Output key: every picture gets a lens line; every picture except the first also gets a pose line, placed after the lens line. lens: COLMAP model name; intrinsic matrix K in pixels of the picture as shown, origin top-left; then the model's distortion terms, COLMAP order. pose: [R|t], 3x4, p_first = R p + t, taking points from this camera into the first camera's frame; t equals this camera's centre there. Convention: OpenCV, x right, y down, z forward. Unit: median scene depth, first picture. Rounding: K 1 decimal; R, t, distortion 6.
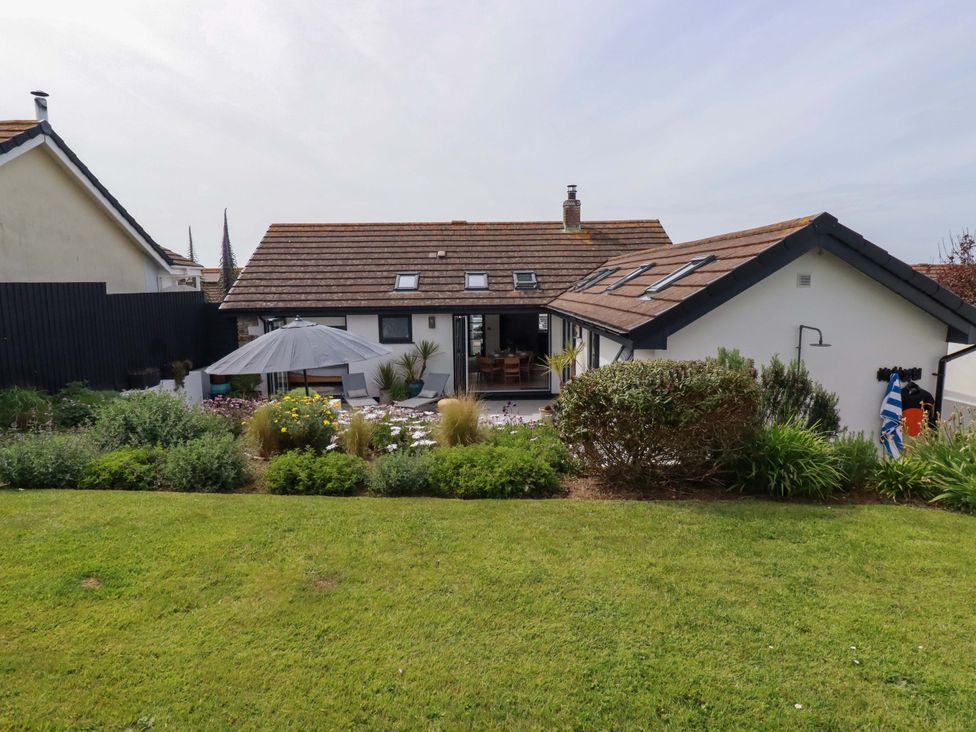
lens RADIAL K [[538.3, 0, 488.3], [0, 538.3, 358.0], [0, 0, 1]] dist [0.003851, -0.014629]
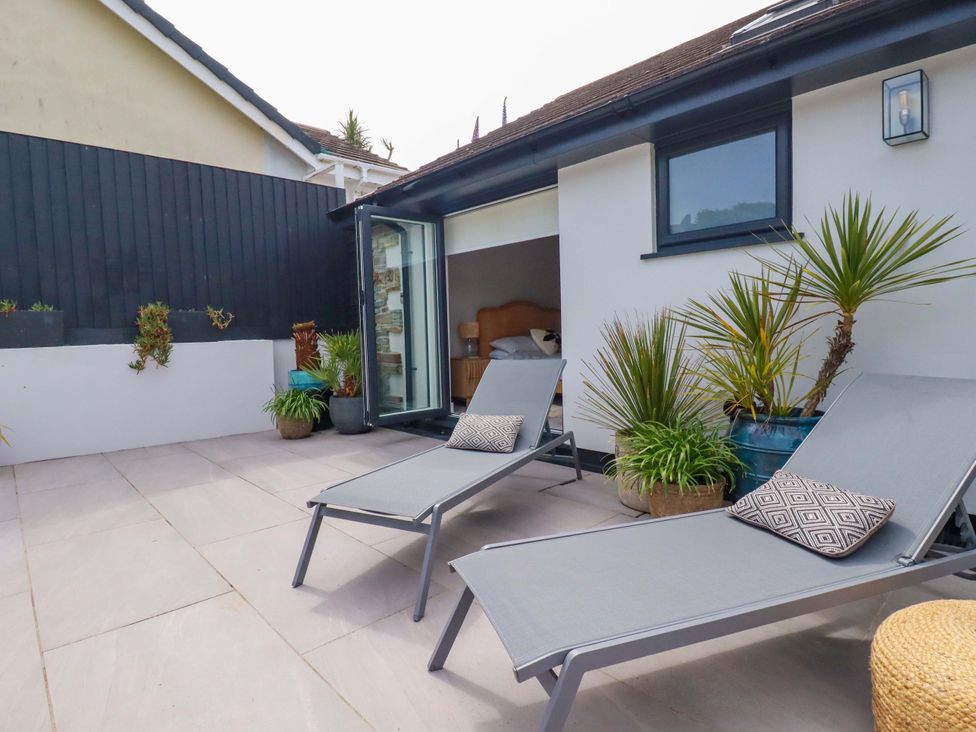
lens RADIAL K [[508.2, 0, 491.9], [0, 508.2, 358.7], [0, 0, 1]] dist [0.011605, -0.019906]
pose [[0.673437, 0.040011, -0.738161, -0.069404], [-0.068280, 0.997632, -0.008218, 0.030789], [0.736085, 0.055936, 0.674574, 0.782374]]
